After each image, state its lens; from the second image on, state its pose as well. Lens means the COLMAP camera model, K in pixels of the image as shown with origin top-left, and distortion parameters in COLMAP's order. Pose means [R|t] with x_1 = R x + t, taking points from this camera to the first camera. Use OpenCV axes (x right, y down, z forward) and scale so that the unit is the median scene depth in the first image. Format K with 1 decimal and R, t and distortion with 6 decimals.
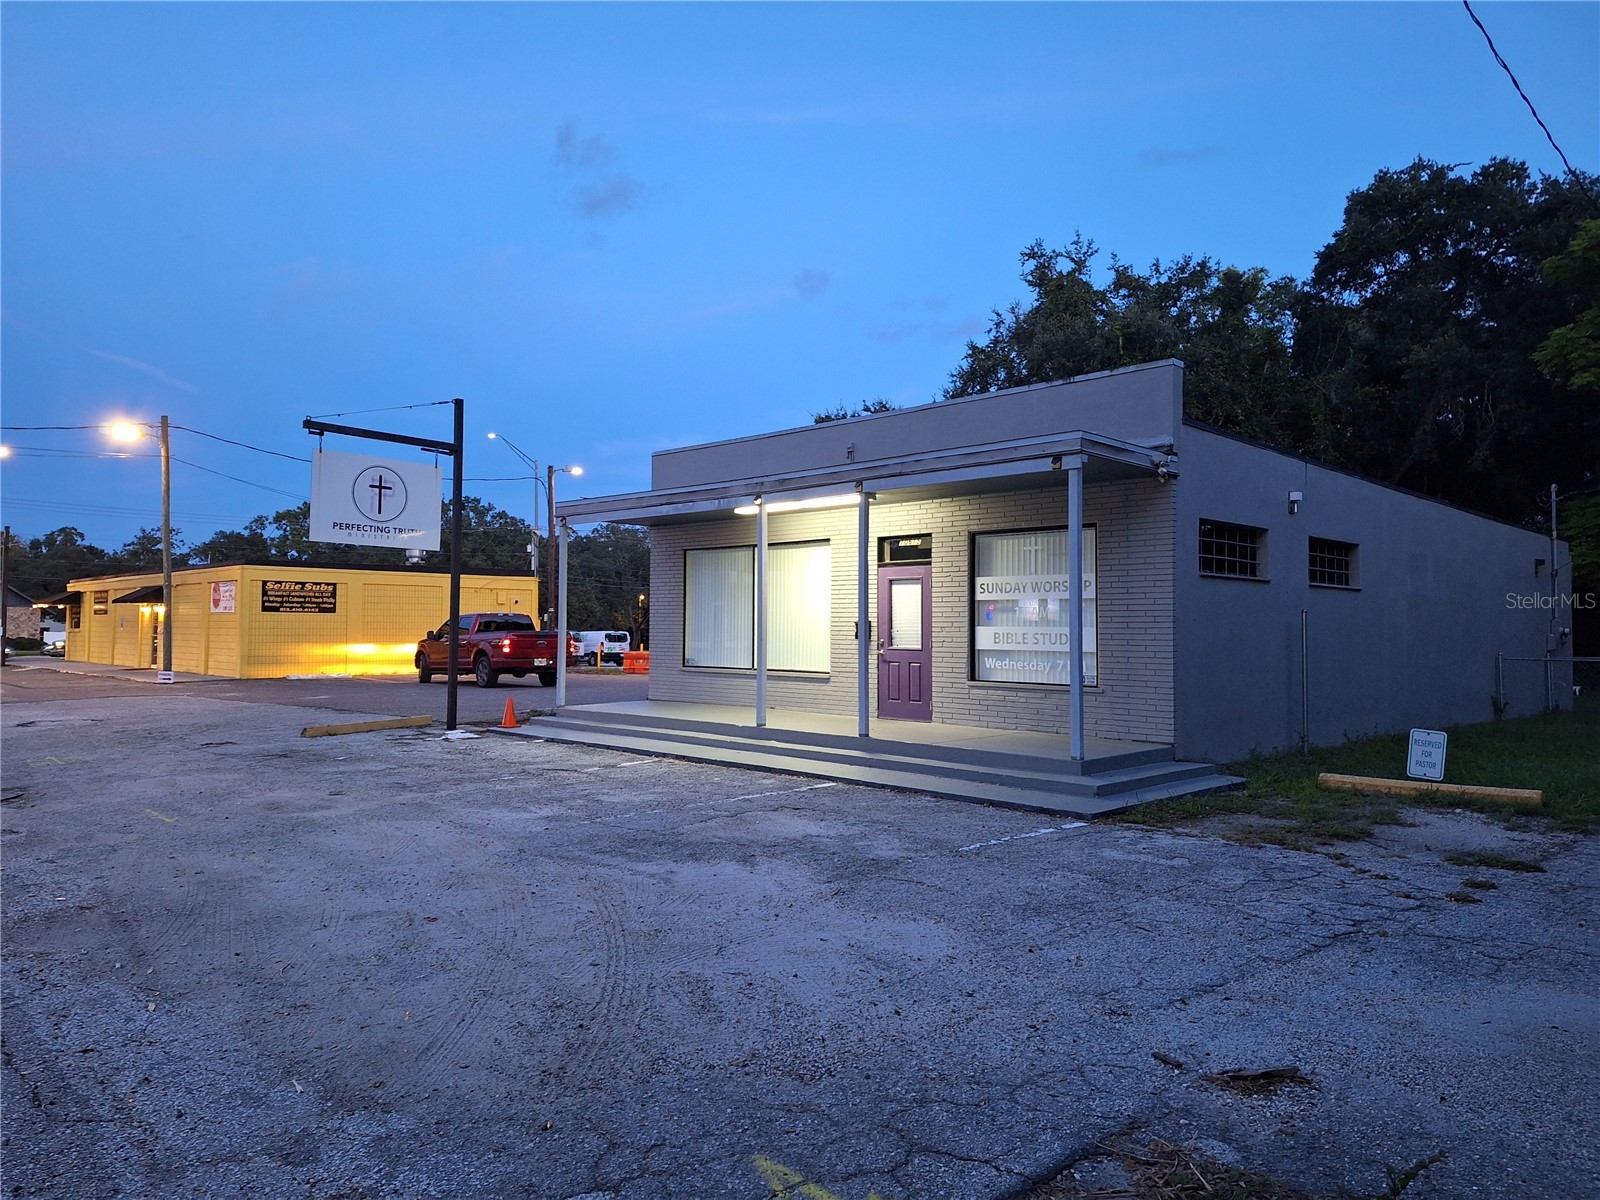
lens RADIAL K [[1123.0, 0, 800.0], [0, 1123.0, 600.0], [0, 0, 1]] dist [0.000647, -0.001208]
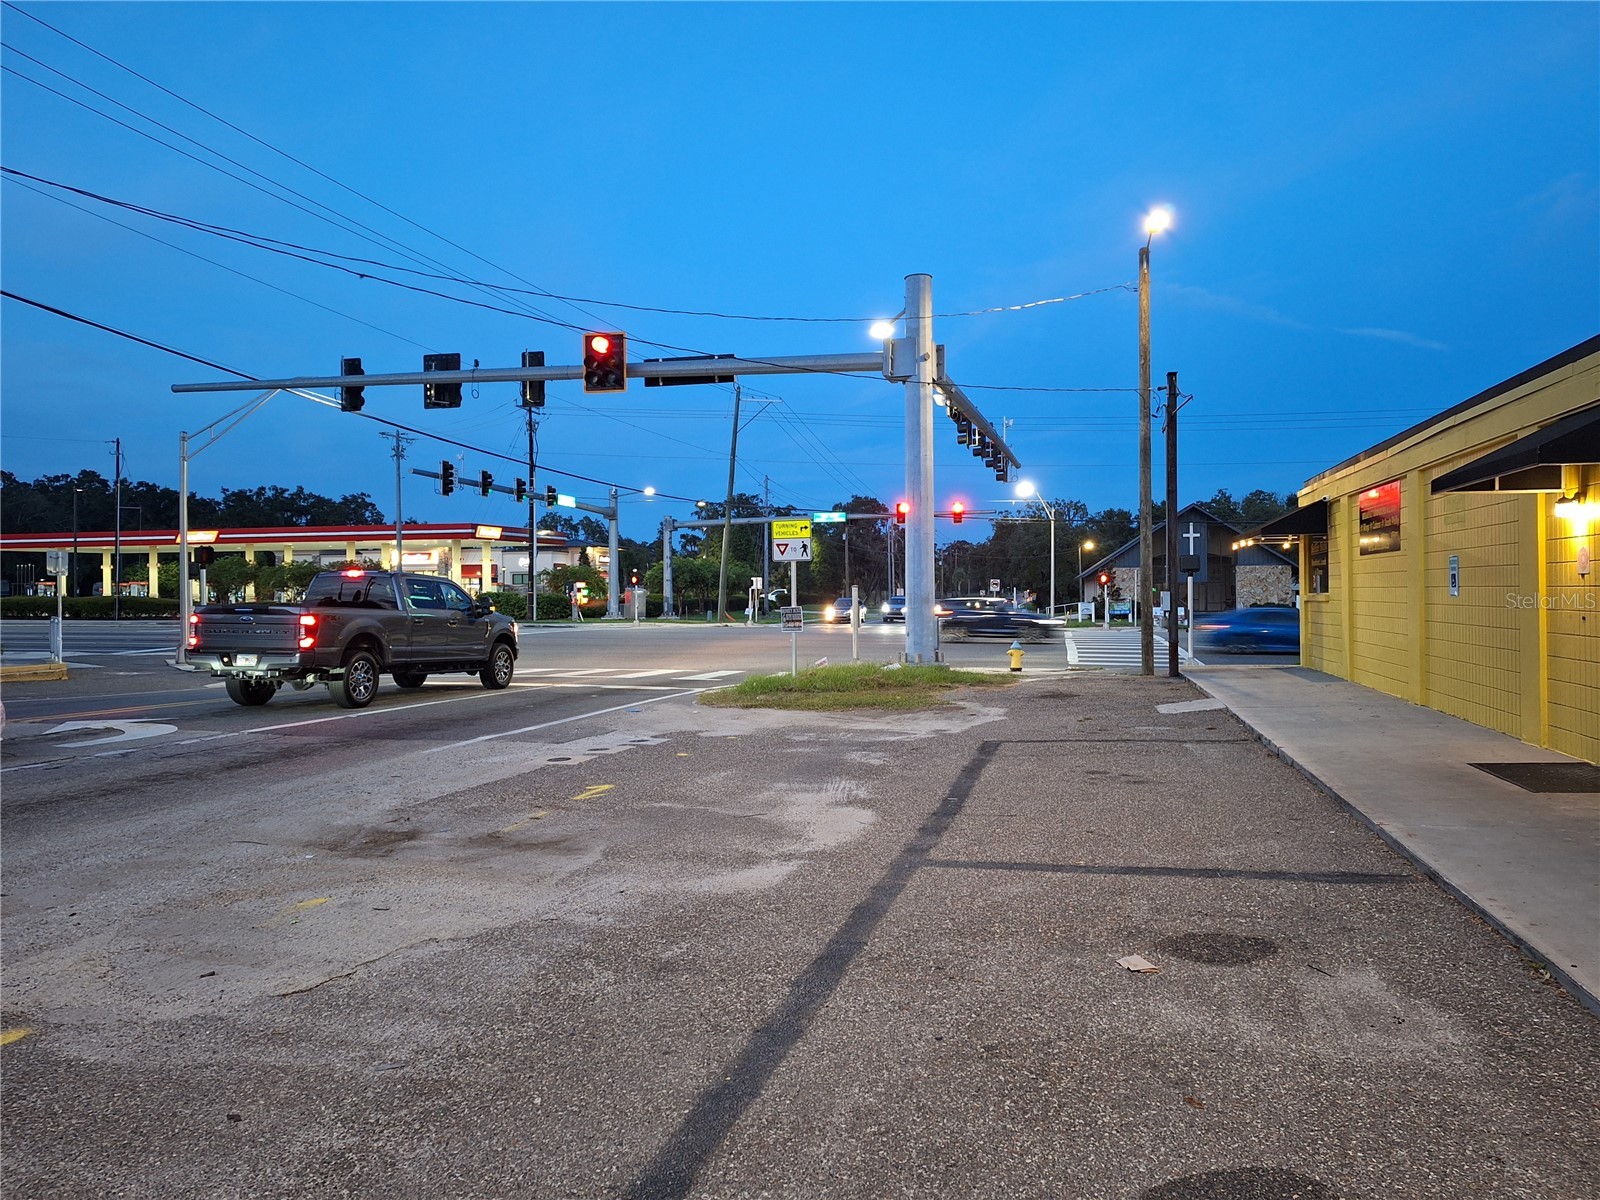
lens RADIAL K [[1123.0, 0, 800.0], [0, 1123.0, 600.0], [0, 0, 1]] dist [0.000647, -0.001208]
pose [[0.524936, -0.014151, -0.851024, -0.480574], [0.045441, 0.998902, 0.011419, 0.016947], [0.849928, -0.044665, 0.525002, 0.756828]]
